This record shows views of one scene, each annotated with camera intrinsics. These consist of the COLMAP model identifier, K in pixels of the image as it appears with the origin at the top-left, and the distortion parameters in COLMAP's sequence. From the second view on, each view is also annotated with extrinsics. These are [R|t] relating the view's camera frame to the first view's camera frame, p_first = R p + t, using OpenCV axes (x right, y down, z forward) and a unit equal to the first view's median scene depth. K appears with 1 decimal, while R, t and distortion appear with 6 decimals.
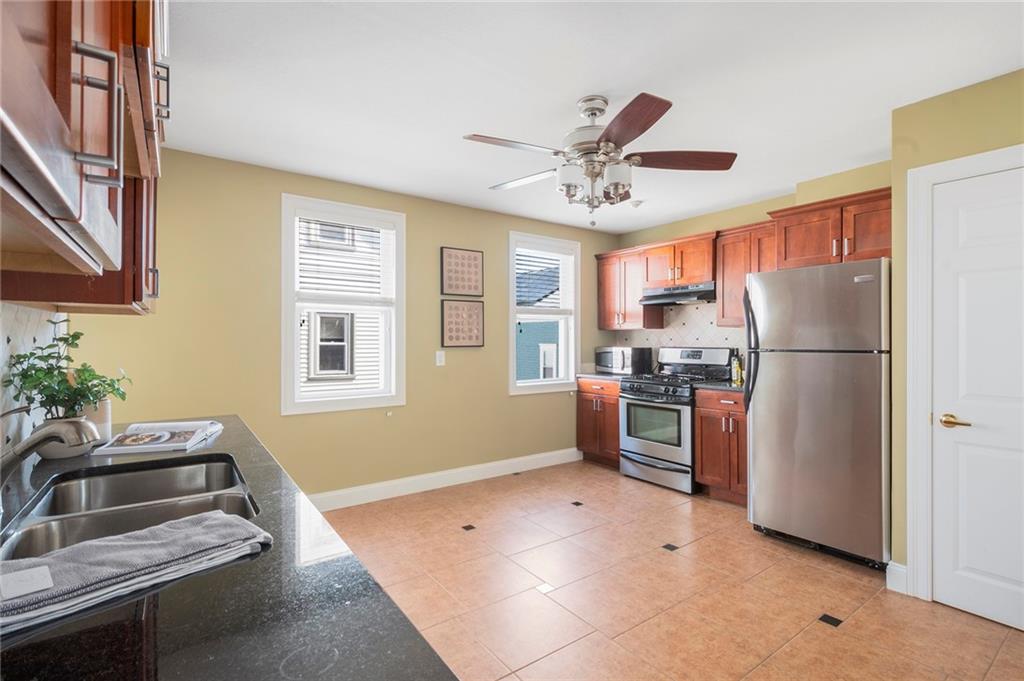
lens RADIAL K [[471.9, 0, 516.4], [0, 471.9, 337.5], [0, 0, 1]] dist [-0.000174, -0.000048]
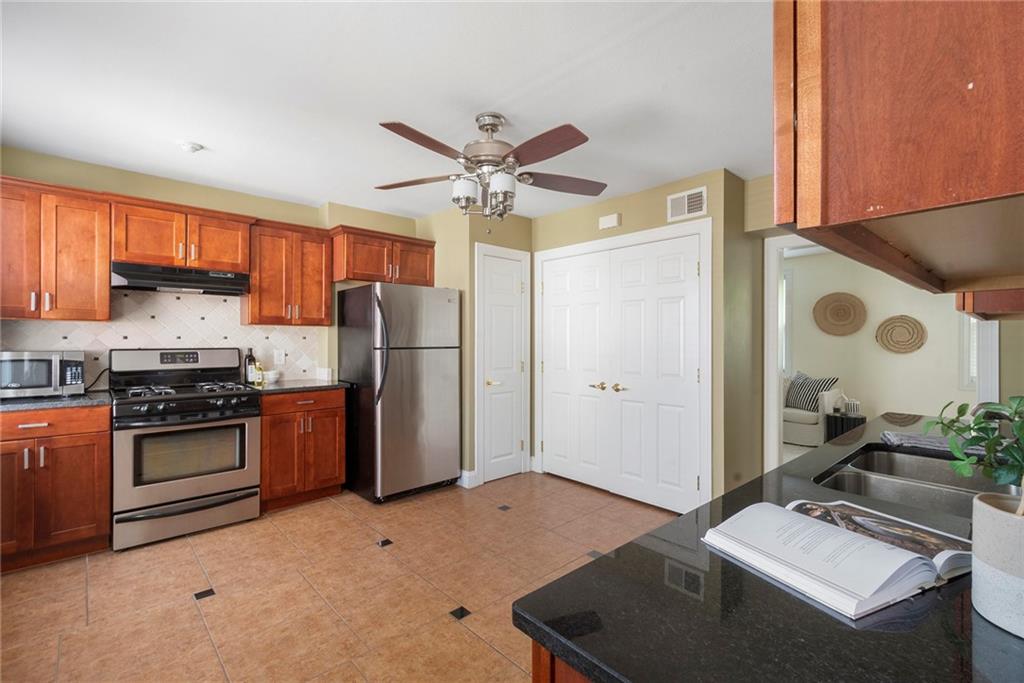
lens RADIAL K [[456.0, 0, 515.8], [0, 456.0, 343.6], [0, 0, 1]] dist [0.002995, 0.000215]
pose [[-0.118213, -0.004861, 0.992976, -0.494124], [-0.008613, 0.999955, 0.003870, 0.006147], [-0.992951, -0.008095, -0.118250, 0.607886]]
